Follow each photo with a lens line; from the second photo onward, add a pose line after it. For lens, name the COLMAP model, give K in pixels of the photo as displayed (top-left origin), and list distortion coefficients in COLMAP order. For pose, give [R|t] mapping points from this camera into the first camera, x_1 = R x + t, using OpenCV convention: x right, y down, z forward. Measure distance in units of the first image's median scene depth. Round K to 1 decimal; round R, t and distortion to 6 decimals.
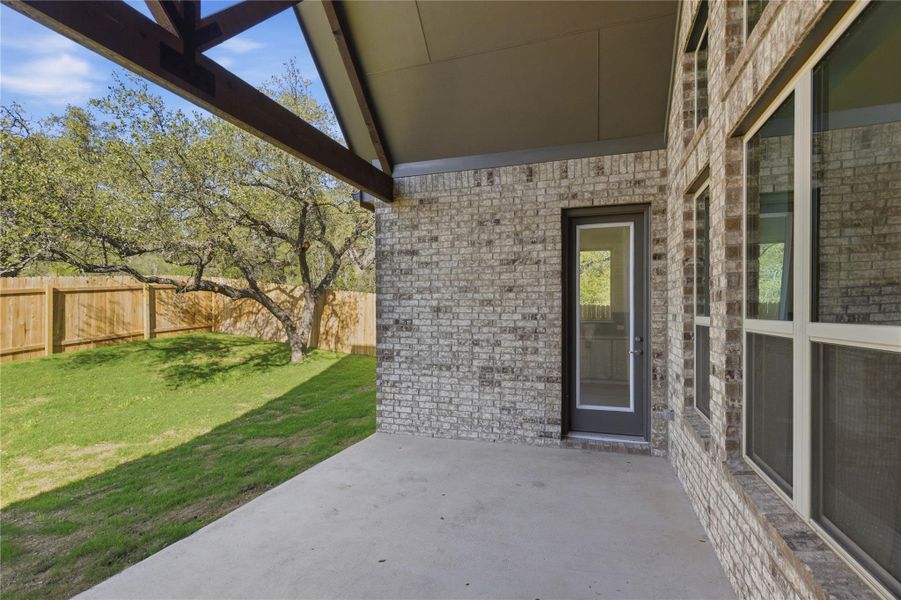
lens RADIAL K [[442.9, 0, 449.4], [0, 442.9, 314.9], [0, 0, 1]] dist [0.000168, -0.000011]
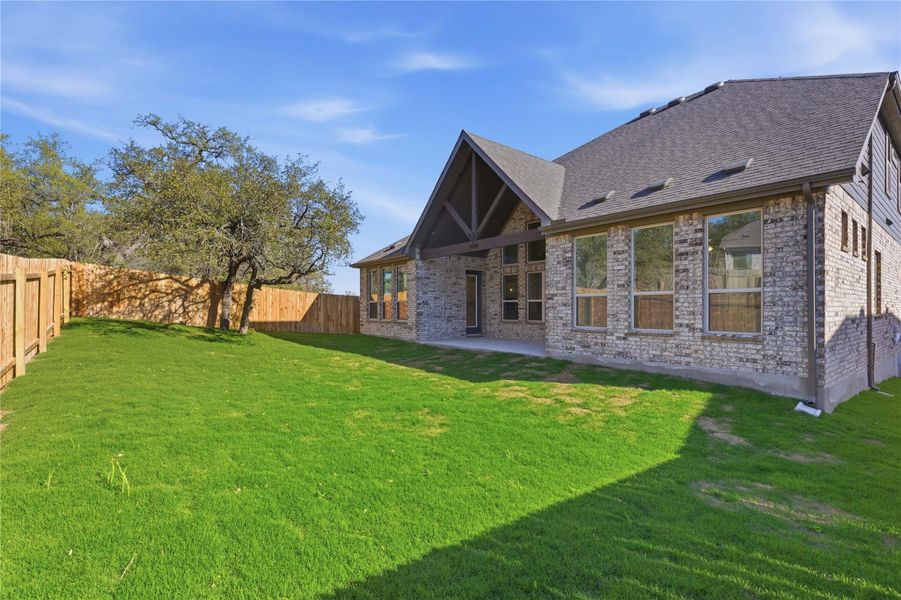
lens RADIAL K [[406.7, 0, 455.6], [0, 406.7, 299.5], [0, 0, 1]] dist [-0.000438, -0.000070]
pose [[0.538412, 0.018349, 0.842482, -0.903859], [0.000857, 0.999750, -0.022321, 0.024081], [-0.842681, 0.012740, 0.538262, -0.239472]]
